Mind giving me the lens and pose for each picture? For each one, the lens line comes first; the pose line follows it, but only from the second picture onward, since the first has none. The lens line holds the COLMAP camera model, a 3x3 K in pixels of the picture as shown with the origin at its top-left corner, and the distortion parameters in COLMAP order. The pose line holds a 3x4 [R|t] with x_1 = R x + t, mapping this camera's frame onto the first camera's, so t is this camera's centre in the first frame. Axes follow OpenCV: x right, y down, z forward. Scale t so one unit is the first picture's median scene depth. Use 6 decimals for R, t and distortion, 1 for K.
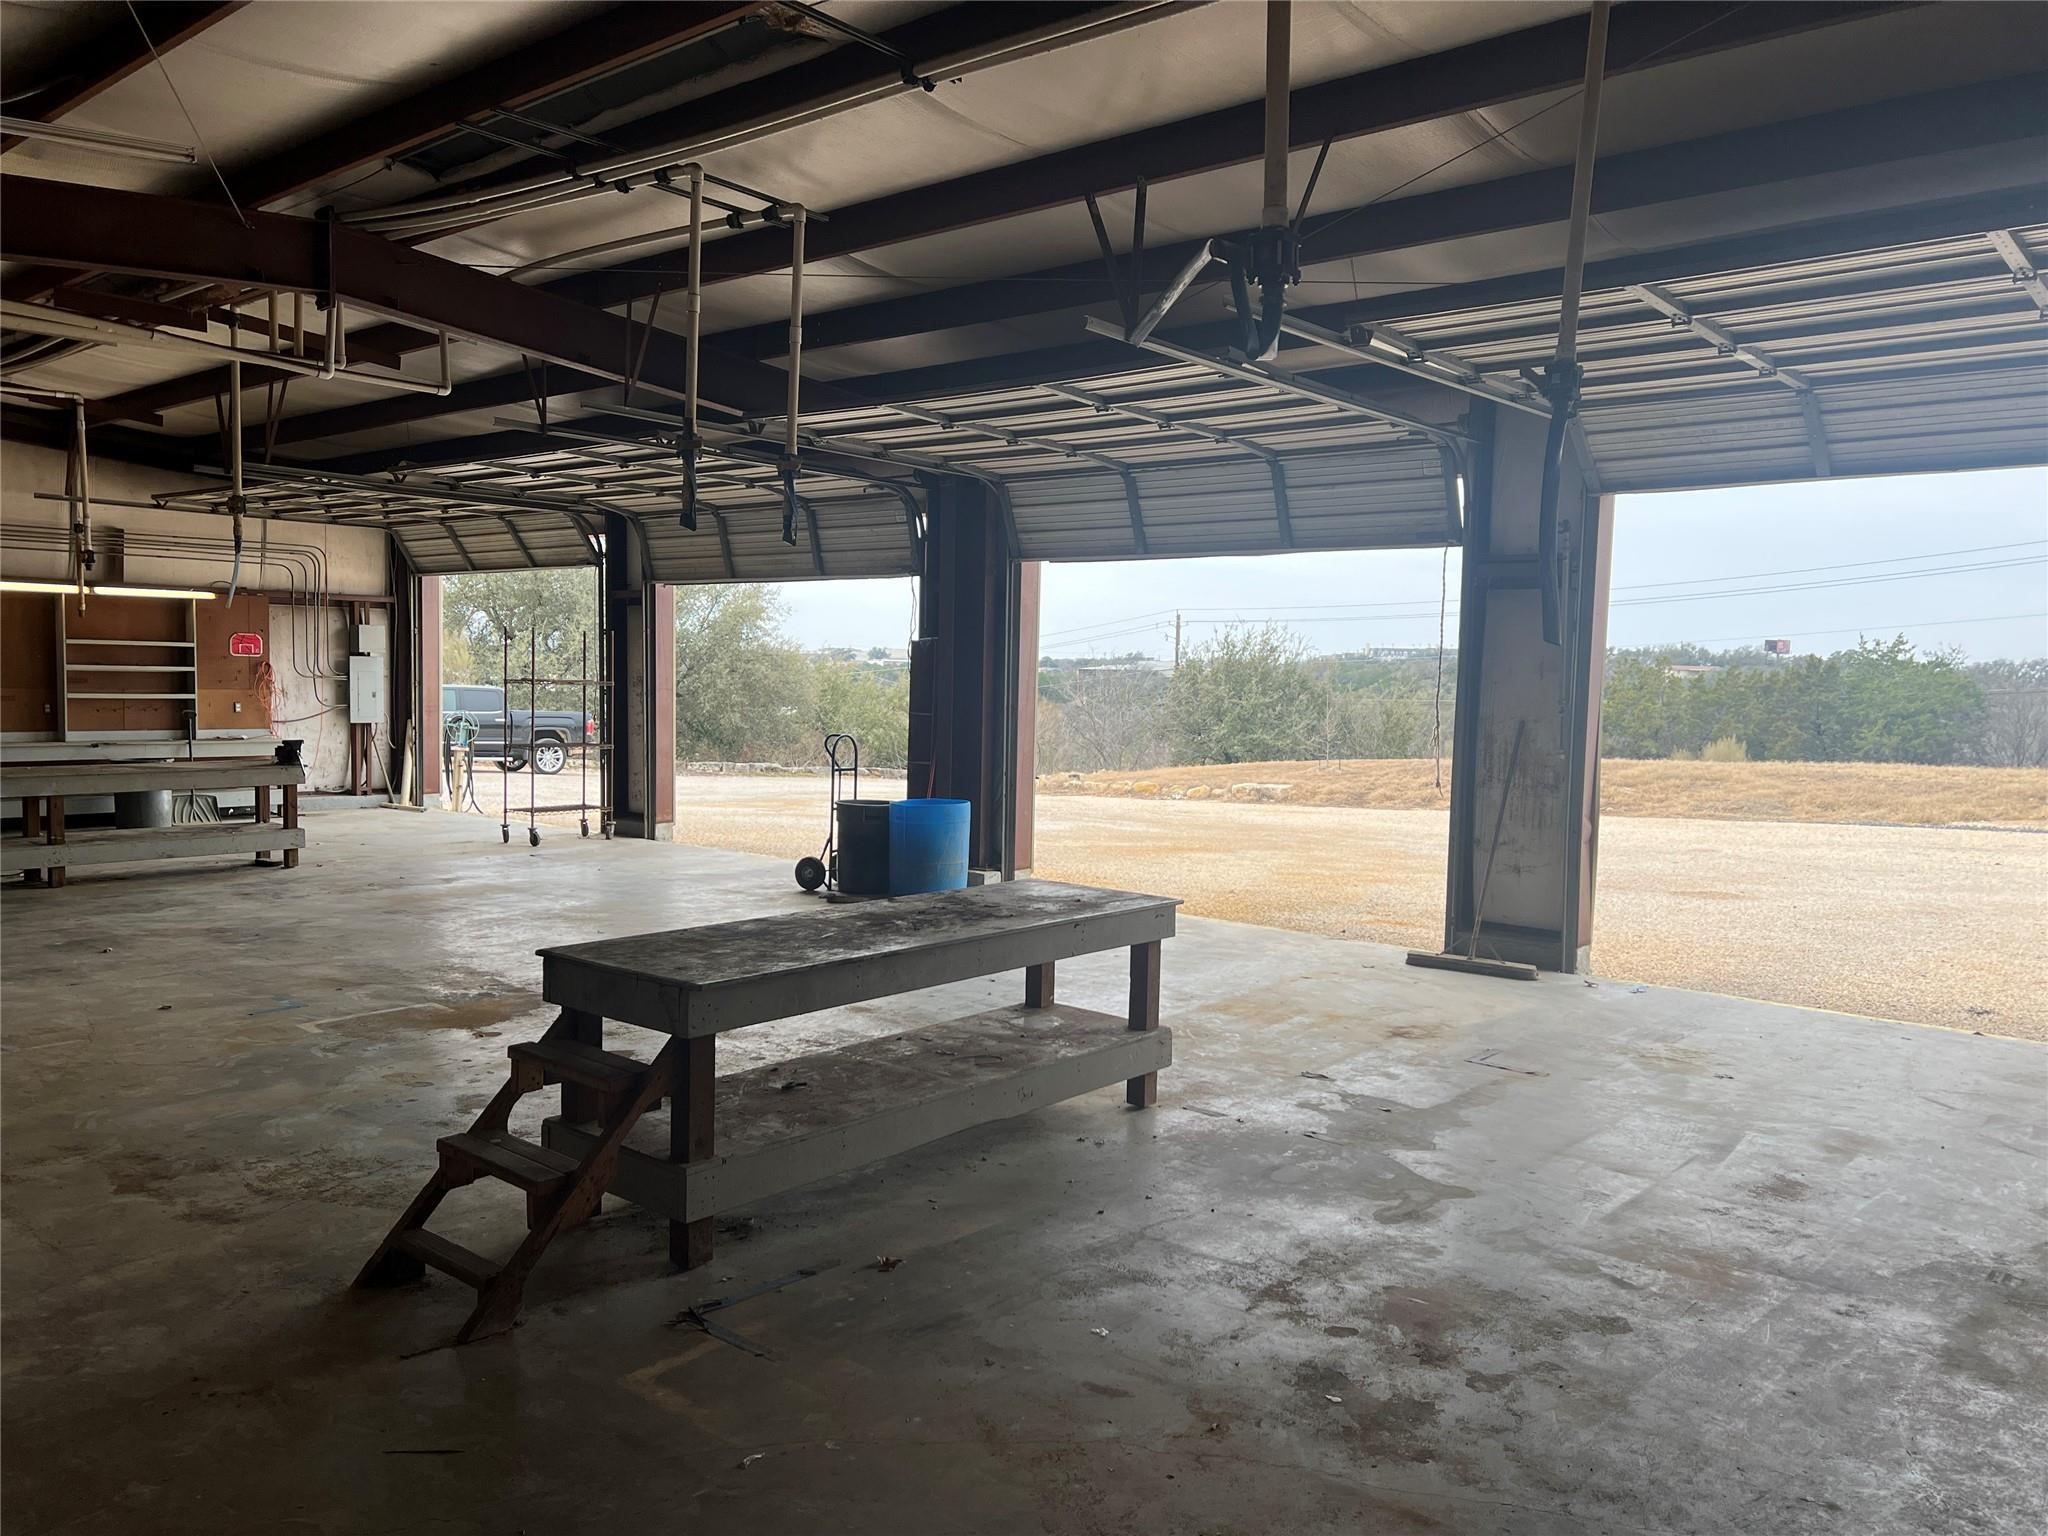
lens RADIAL K [[1533.1, 0, 1054.6], [0, 1533.1, 769.6], [0, 0, 1]] dist [0.054866, -0.073417]
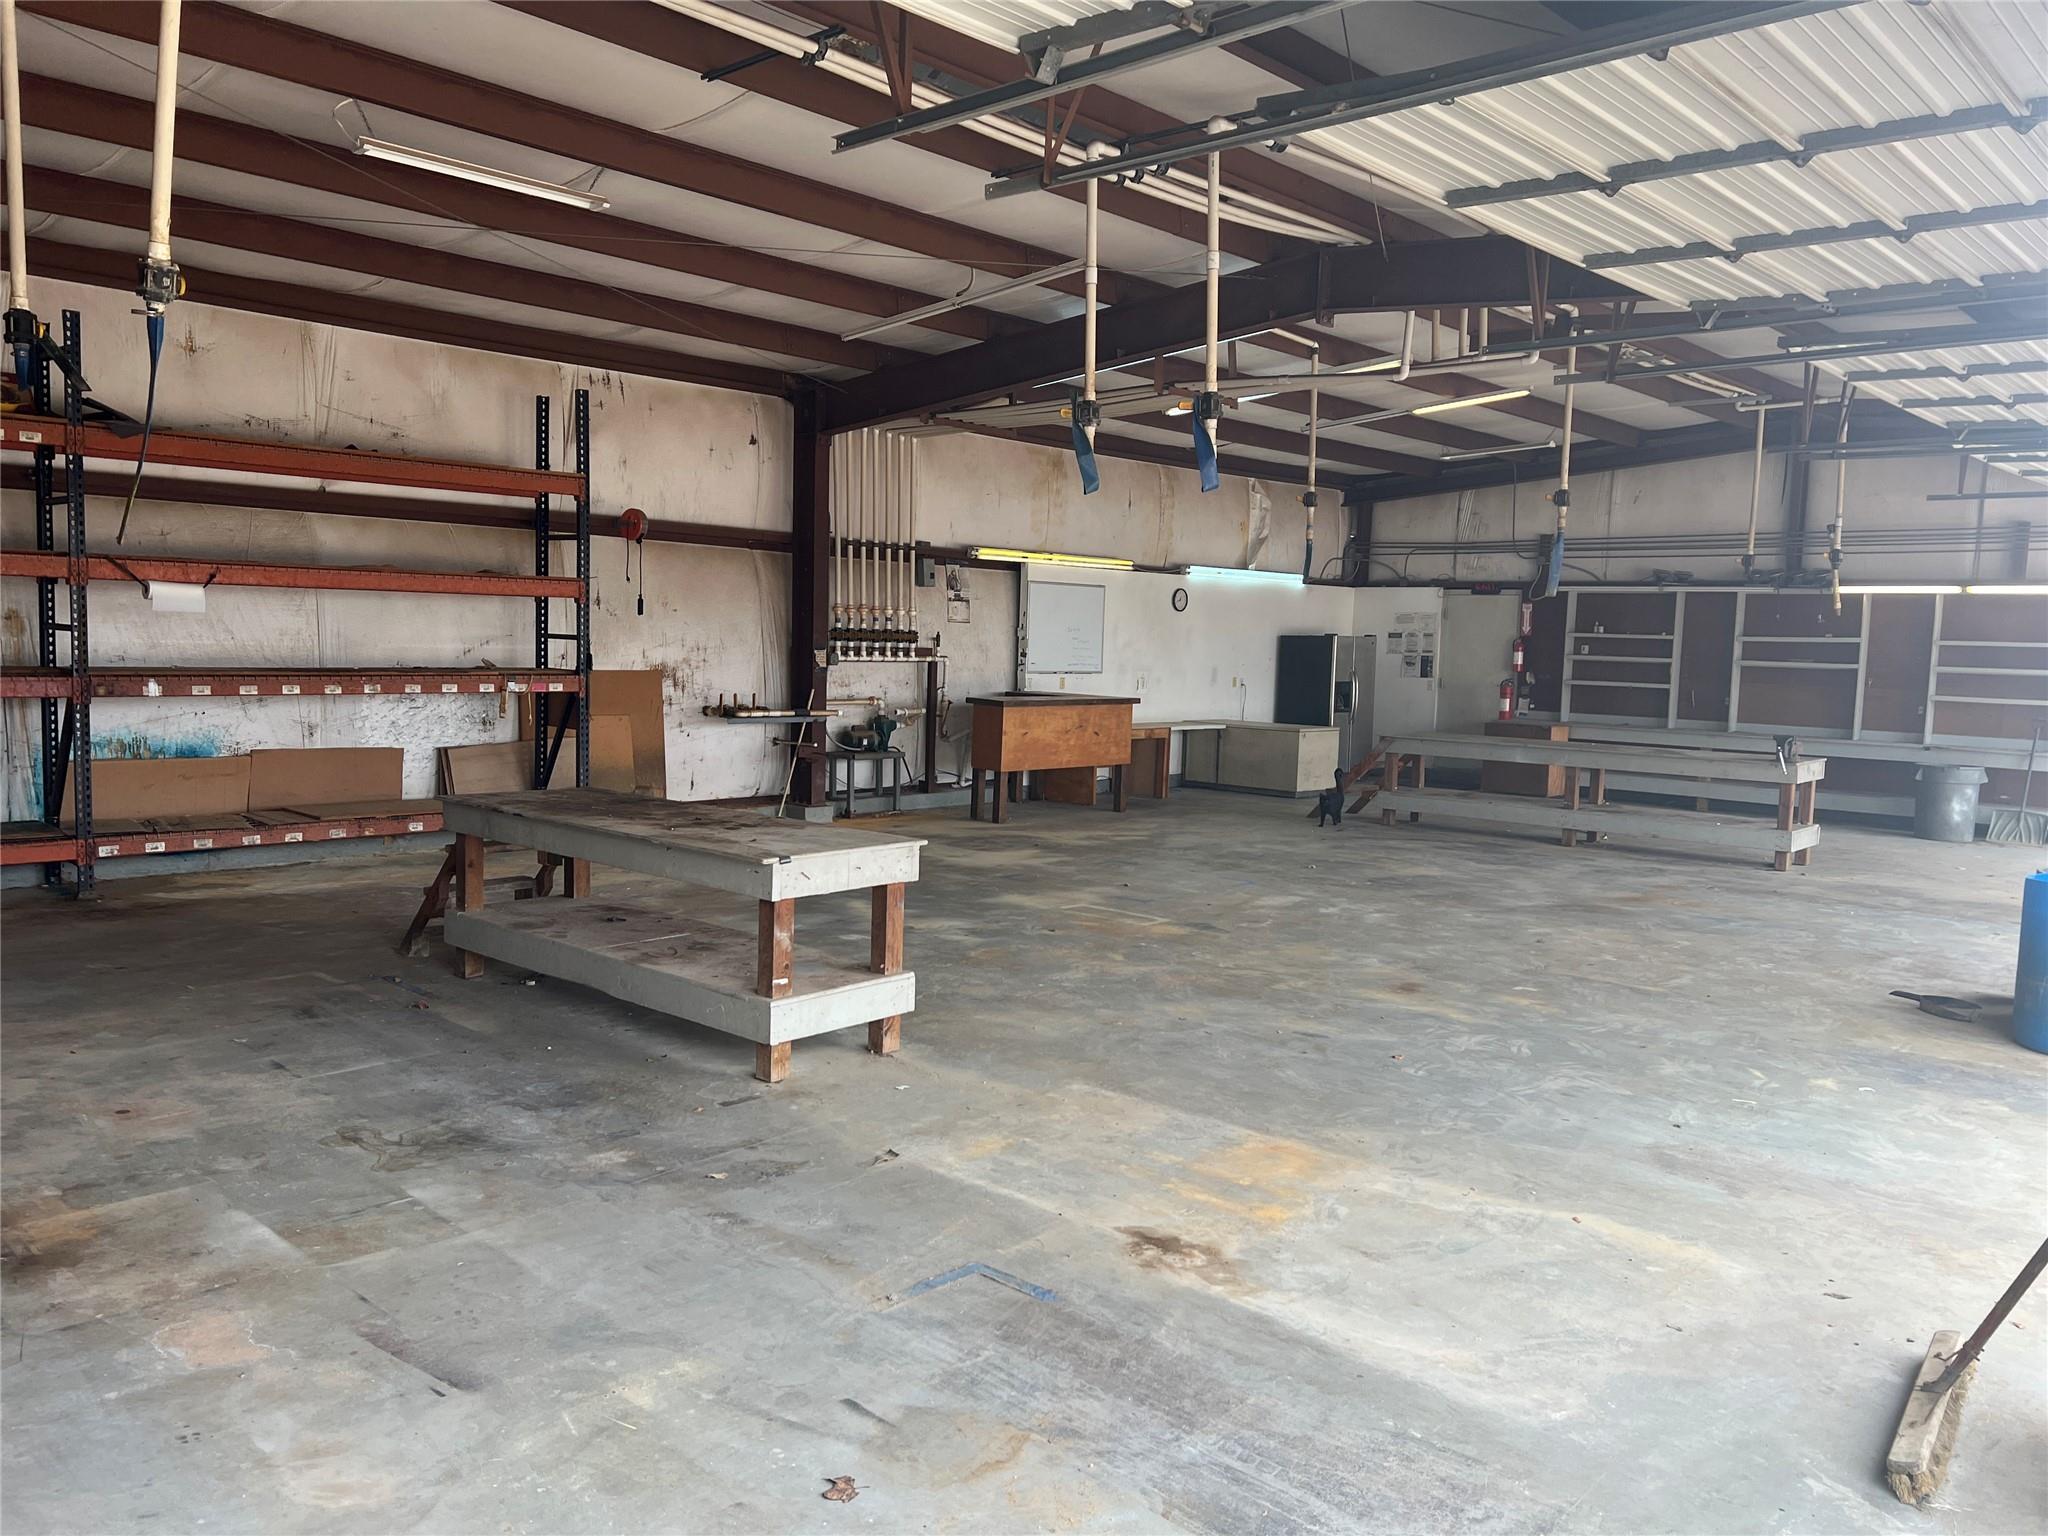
lens RADIAL K [[1533.1, 0, 1021.6], [0, 1533.1, 770.2], [0, 0, 1]] dist [0.054866, -0.073417]
pose [[-0.048625, 0.065290, -0.996681, 0.805378], [-0.087608, 0.993737, 0.069371, -0.038588], [0.994968, 0.090690, -0.042601, 0.967149]]
